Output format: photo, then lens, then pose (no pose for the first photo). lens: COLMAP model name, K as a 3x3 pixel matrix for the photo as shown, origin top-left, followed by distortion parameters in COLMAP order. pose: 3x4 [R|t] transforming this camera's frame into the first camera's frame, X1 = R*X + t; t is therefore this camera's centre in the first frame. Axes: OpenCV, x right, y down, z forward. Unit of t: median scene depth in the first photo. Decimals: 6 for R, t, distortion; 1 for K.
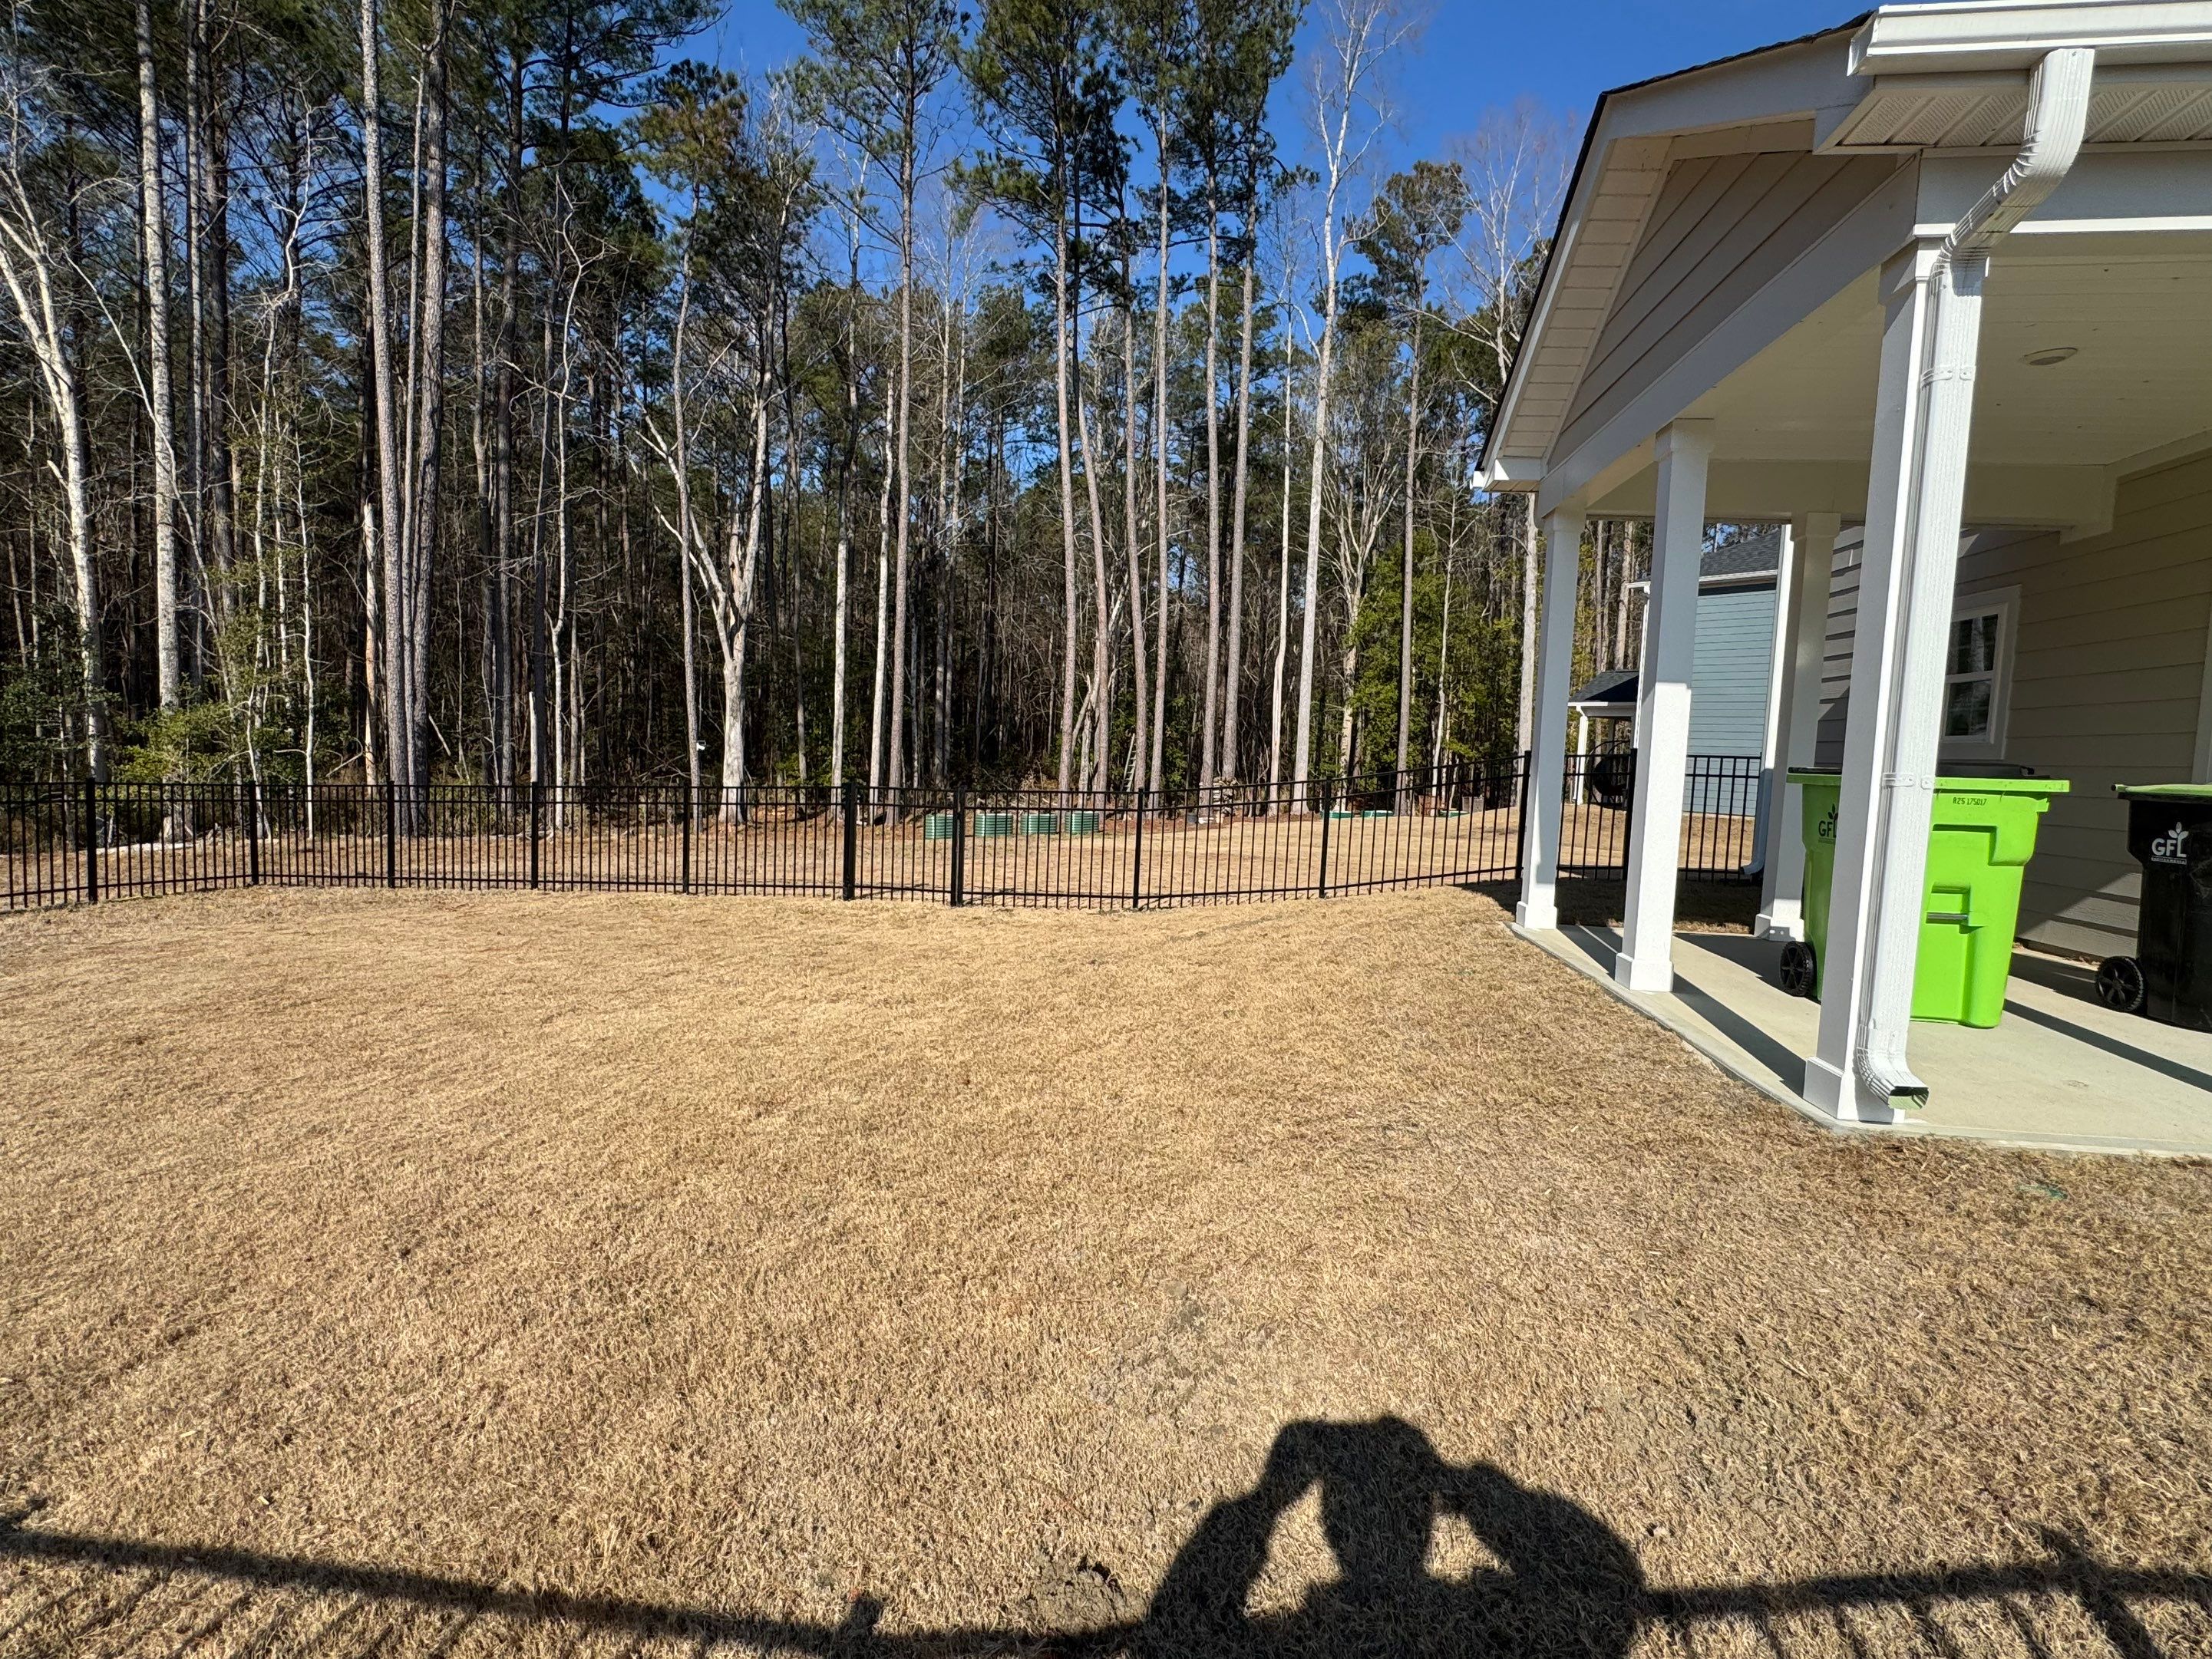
lens RADIAL K [[1049.9, 0, 1102.0], [0, 1049.9, 830.7], [0, 0, 1]] dist [0.001085, -0.000811]
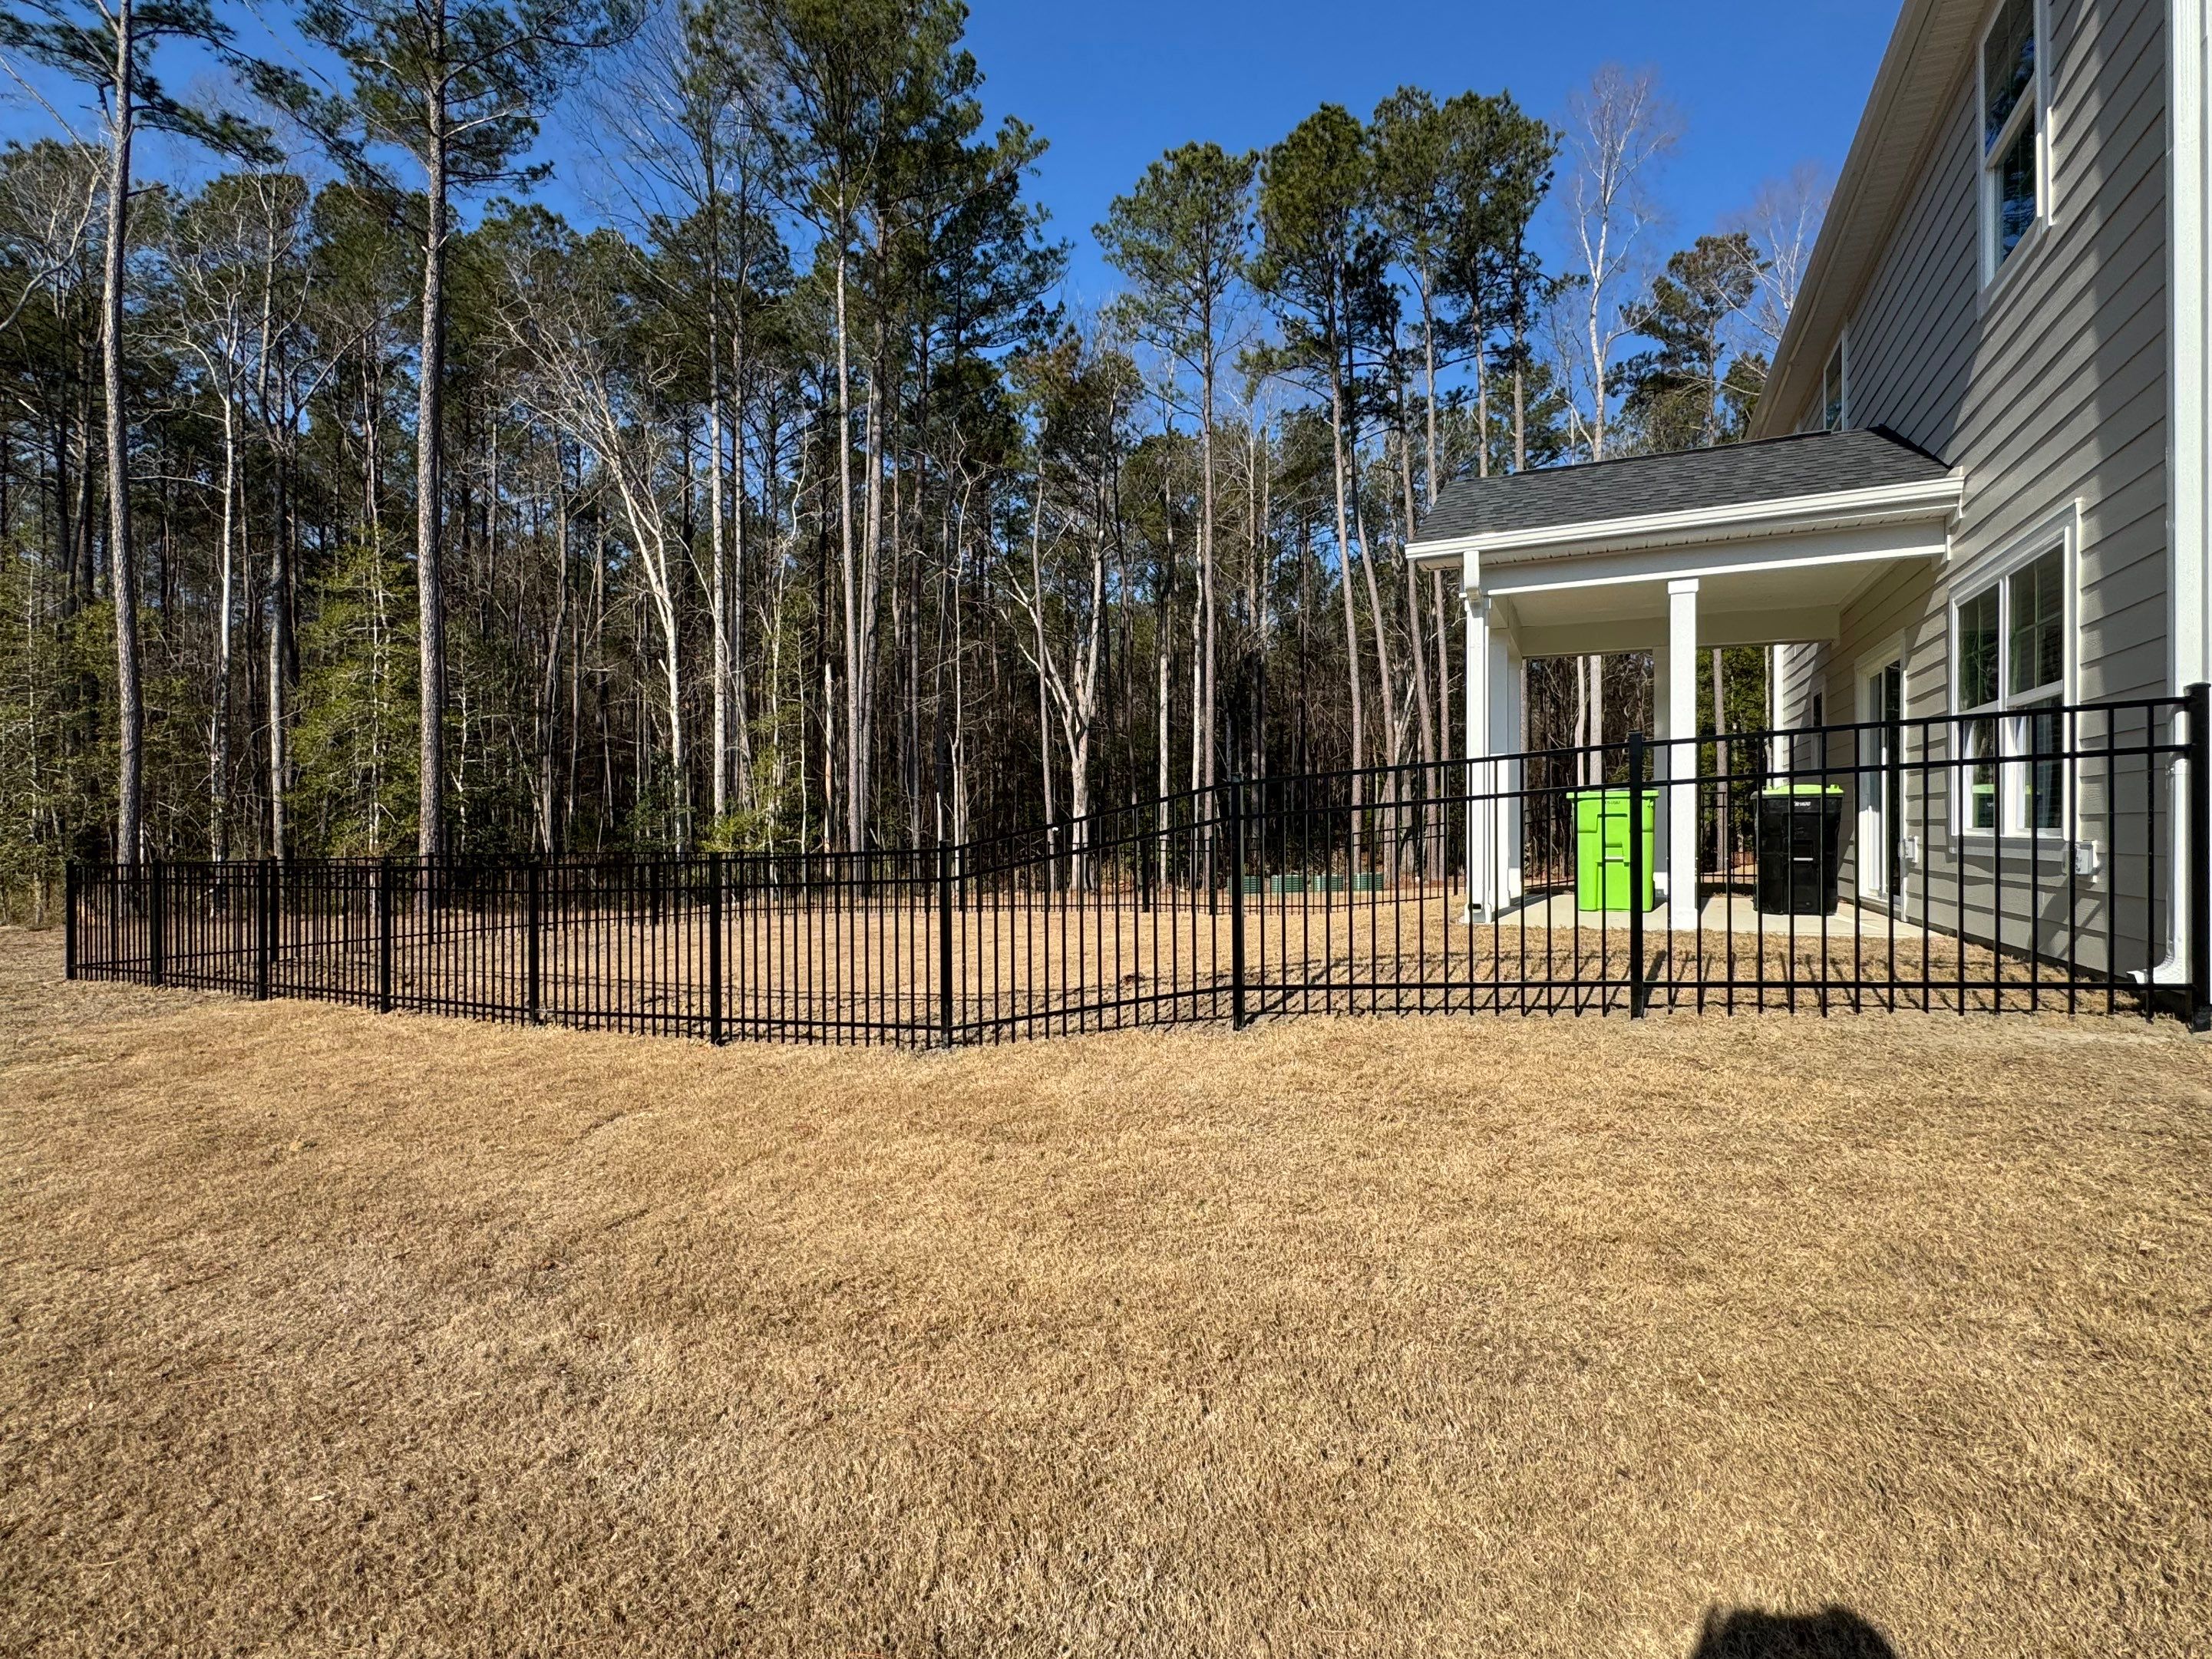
lens RADIAL K [[1049.9, 0, 1104.6], [0, 1049.9, 828.1], [0, 0, 1]] dist [0.001085, -0.000811]
pose [[0.949857, -0.040830, -0.310007, 0.053063], [0.015635, 0.996399, -0.083328, 0.020295], [0.312293, 0.074303, 0.947075, -0.143313]]
